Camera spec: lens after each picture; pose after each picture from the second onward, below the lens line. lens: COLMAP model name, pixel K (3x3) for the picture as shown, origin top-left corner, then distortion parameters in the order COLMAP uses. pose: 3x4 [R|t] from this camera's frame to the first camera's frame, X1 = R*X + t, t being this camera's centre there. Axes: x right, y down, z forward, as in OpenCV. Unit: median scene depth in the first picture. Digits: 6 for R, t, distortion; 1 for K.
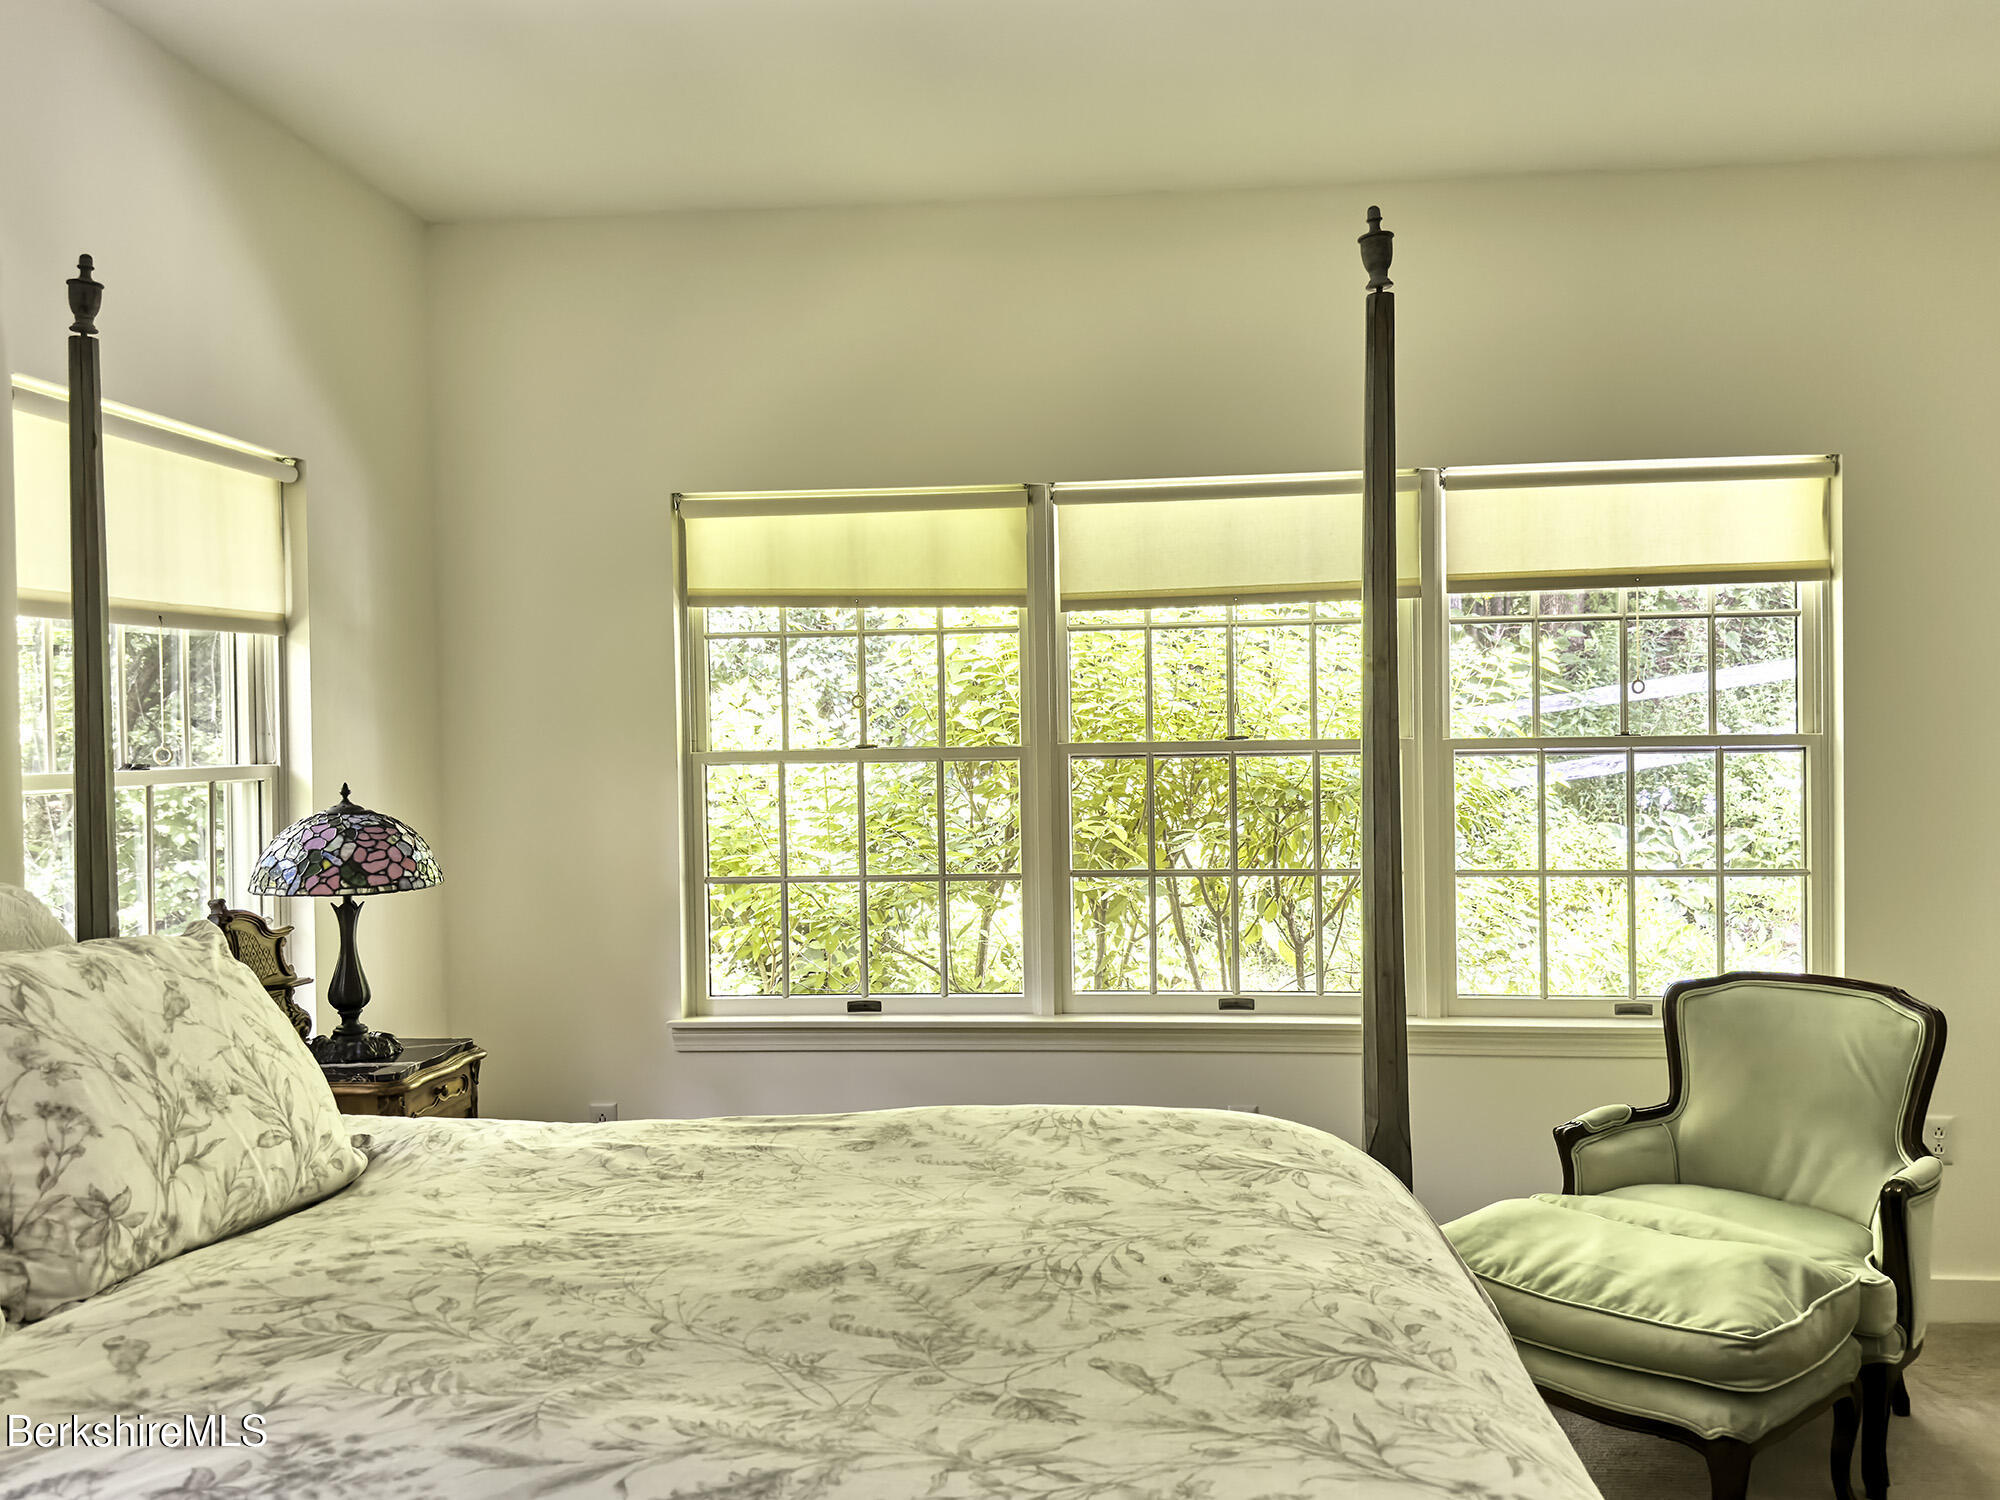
lens RADIAL K [[1620.0, 0, 1000.0], [0, 1620.0, 750.0], [0, 0, 1]] dist [0.162974, -0.290016]
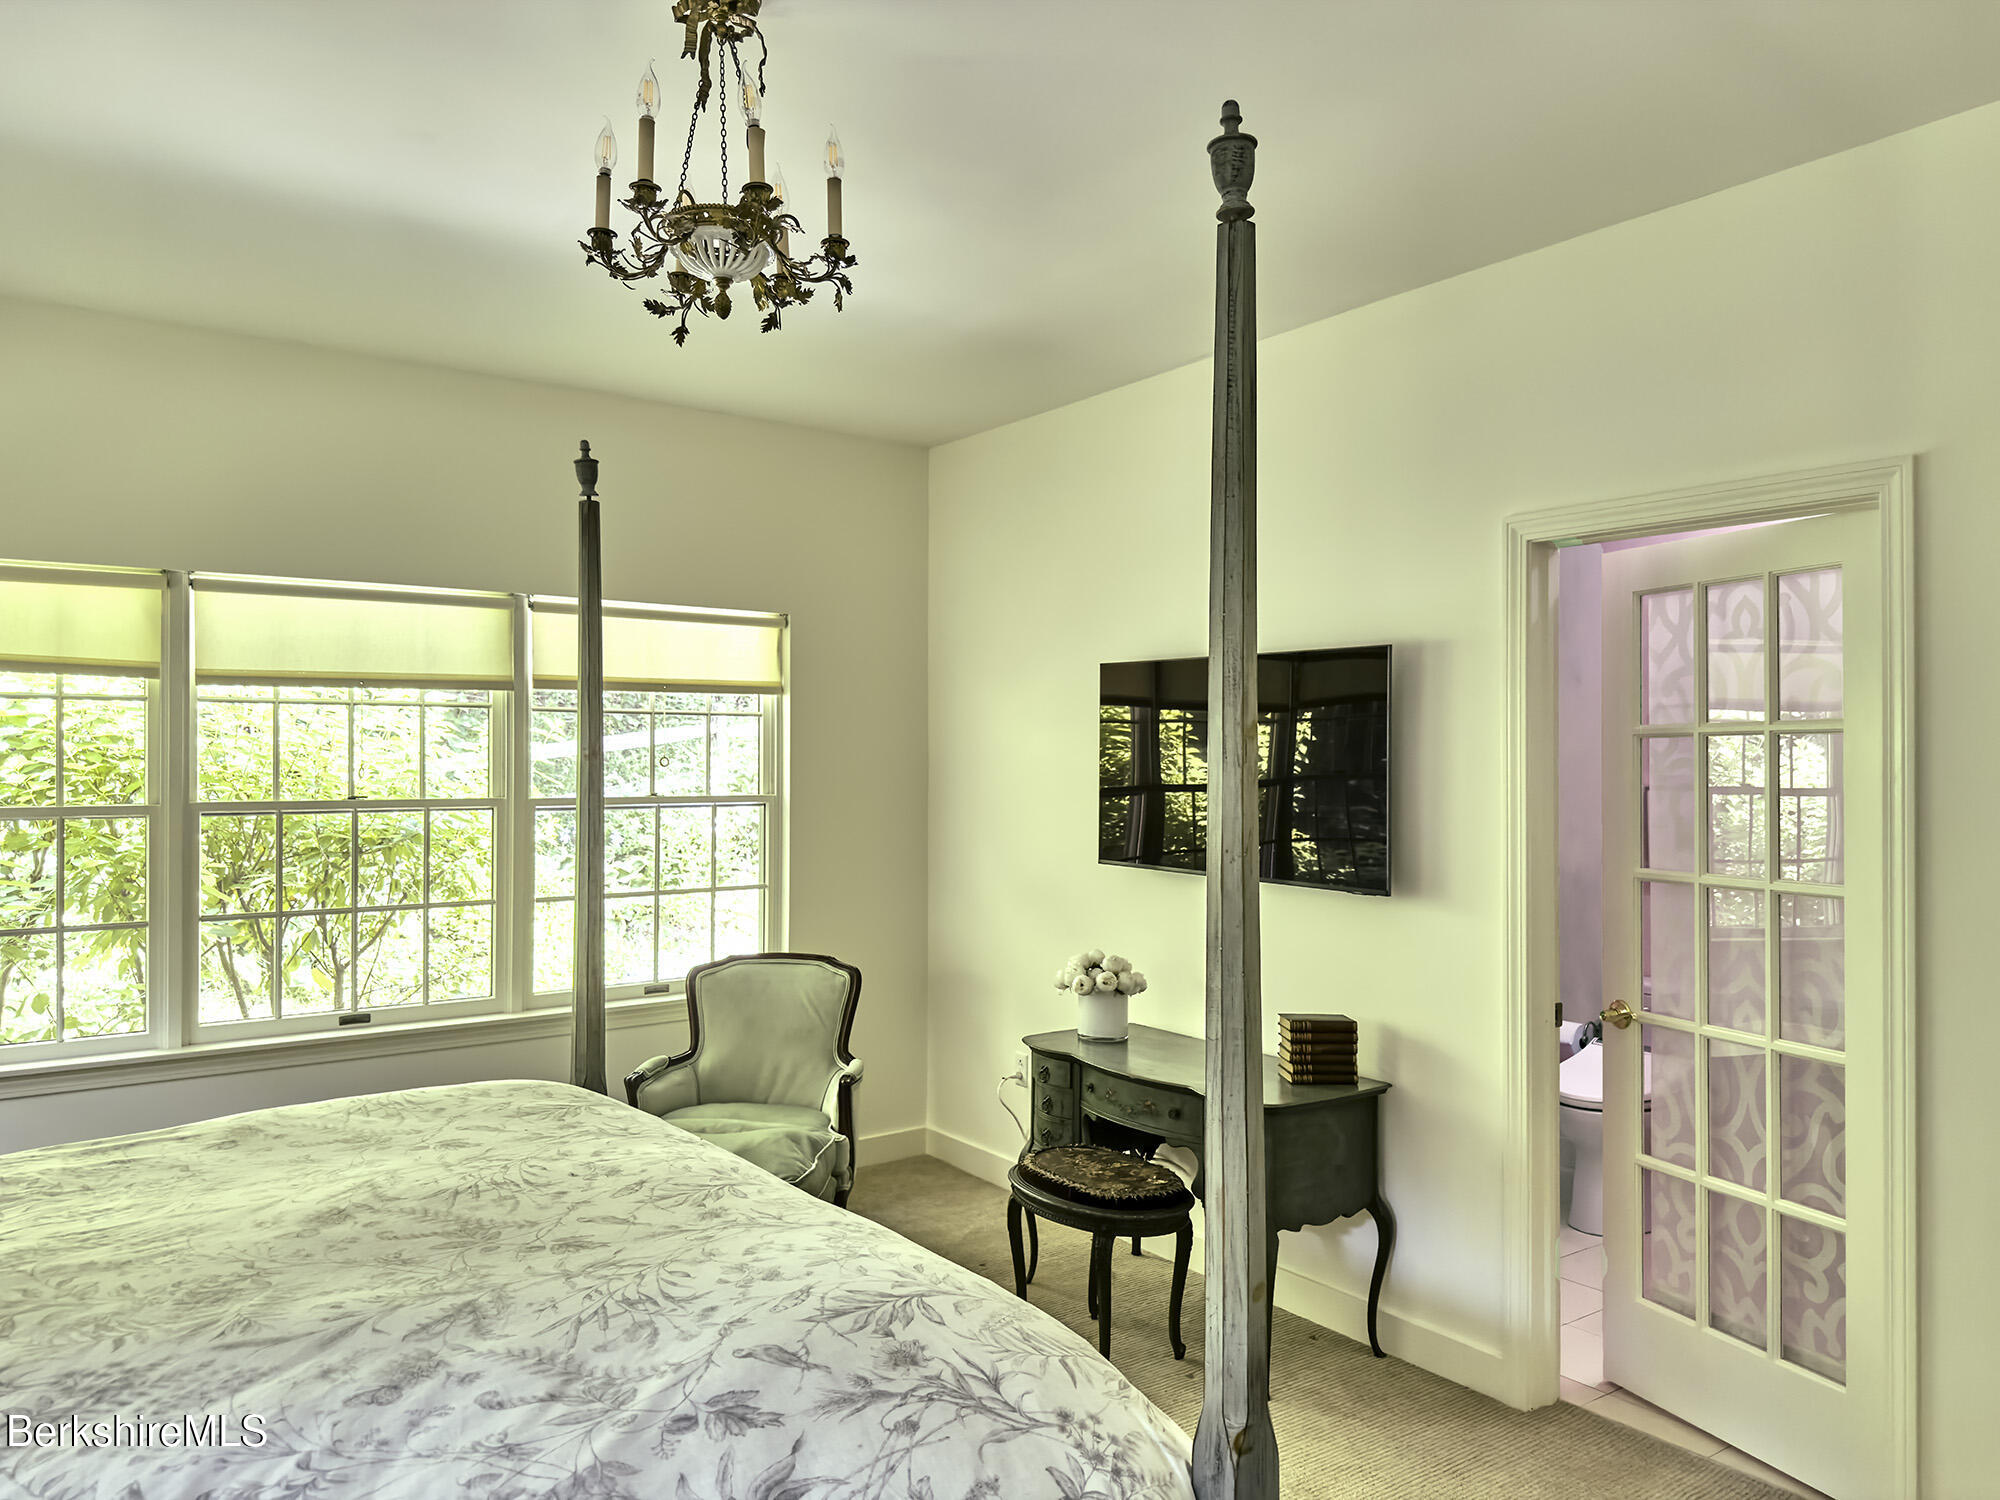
lens RADIAL K [[1417.0, 0, 1000.0], [0, 1417.0, 750.0], [0, 0, 1]] dist [-0.007080, -0.004927]
pose [[0.748249, 0.020319, 0.663107, -0.356396], [-0.002663, 0.999615, -0.027626, -0.026943], [-0.663413, 0.018906, 0.748015, -0.186216]]
